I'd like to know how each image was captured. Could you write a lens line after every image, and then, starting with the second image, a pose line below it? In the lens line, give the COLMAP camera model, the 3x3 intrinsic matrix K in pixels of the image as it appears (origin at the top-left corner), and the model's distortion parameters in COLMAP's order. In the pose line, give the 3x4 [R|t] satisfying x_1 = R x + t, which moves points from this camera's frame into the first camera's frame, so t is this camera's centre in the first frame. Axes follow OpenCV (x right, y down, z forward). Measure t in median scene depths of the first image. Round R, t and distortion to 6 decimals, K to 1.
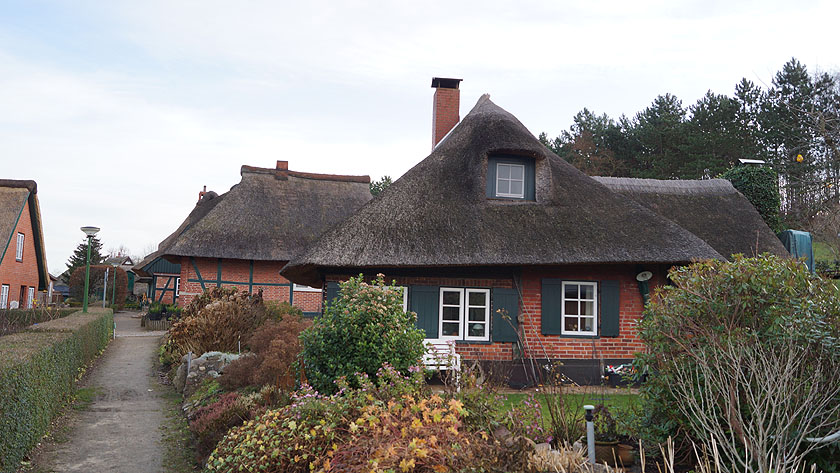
lens RADIAL K [[651.3, 0, 416.5], [0, 651.3, 240.0], [0, 0, 1]] dist [0.004709, -0.004772]
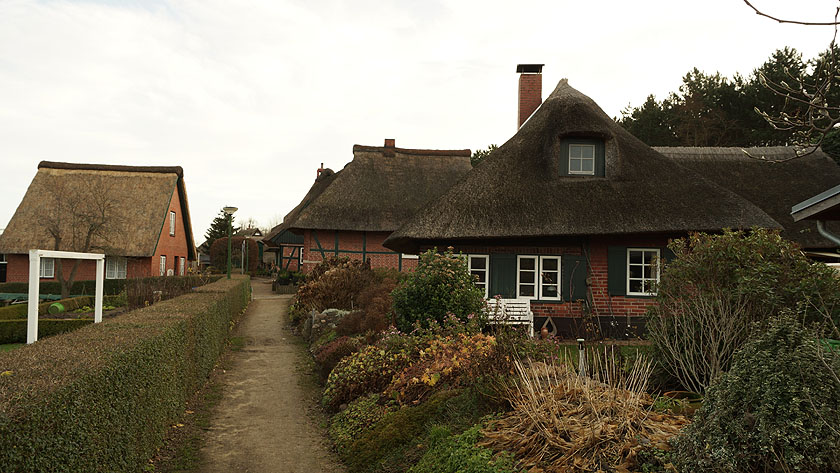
lens RADIAL K [[651.3, 0, 419.1], [0, 651.3, 237.2], [0, 0, 1]] dist [0.004709, -0.004772]
pose [[0.985364, -0.016211, -0.169689, 0.047477], [0.024304, 0.998658, 0.045724, -0.012930], [0.168720, -0.049179, 0.984436, -0.136770]]
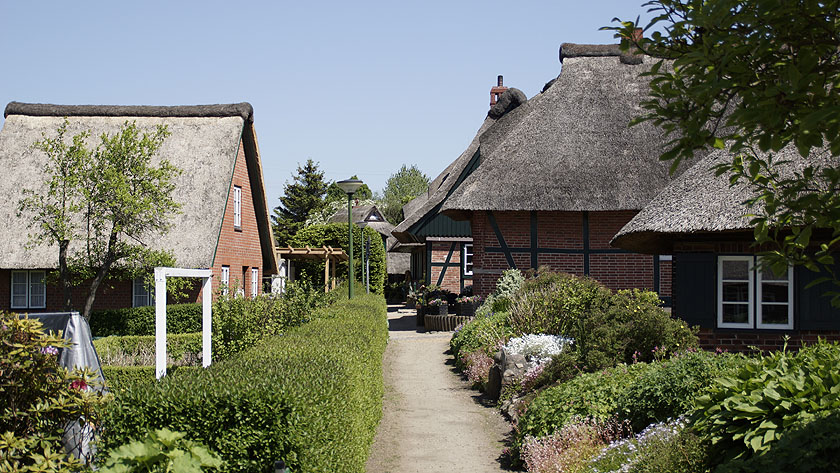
lens RADIAL K [[1445.6, 0, 417.3], [0, 1445.6, 237.1], [0, 0, 1]] dist [0.271832, 0.000000]
pose [[0.929954, -0.037620, -0.365746, 0.145793], [0.061622, 0.996628, 0.054172, -0.045716], [0.362475, -0.072915, 0.929137, -0.474659]]
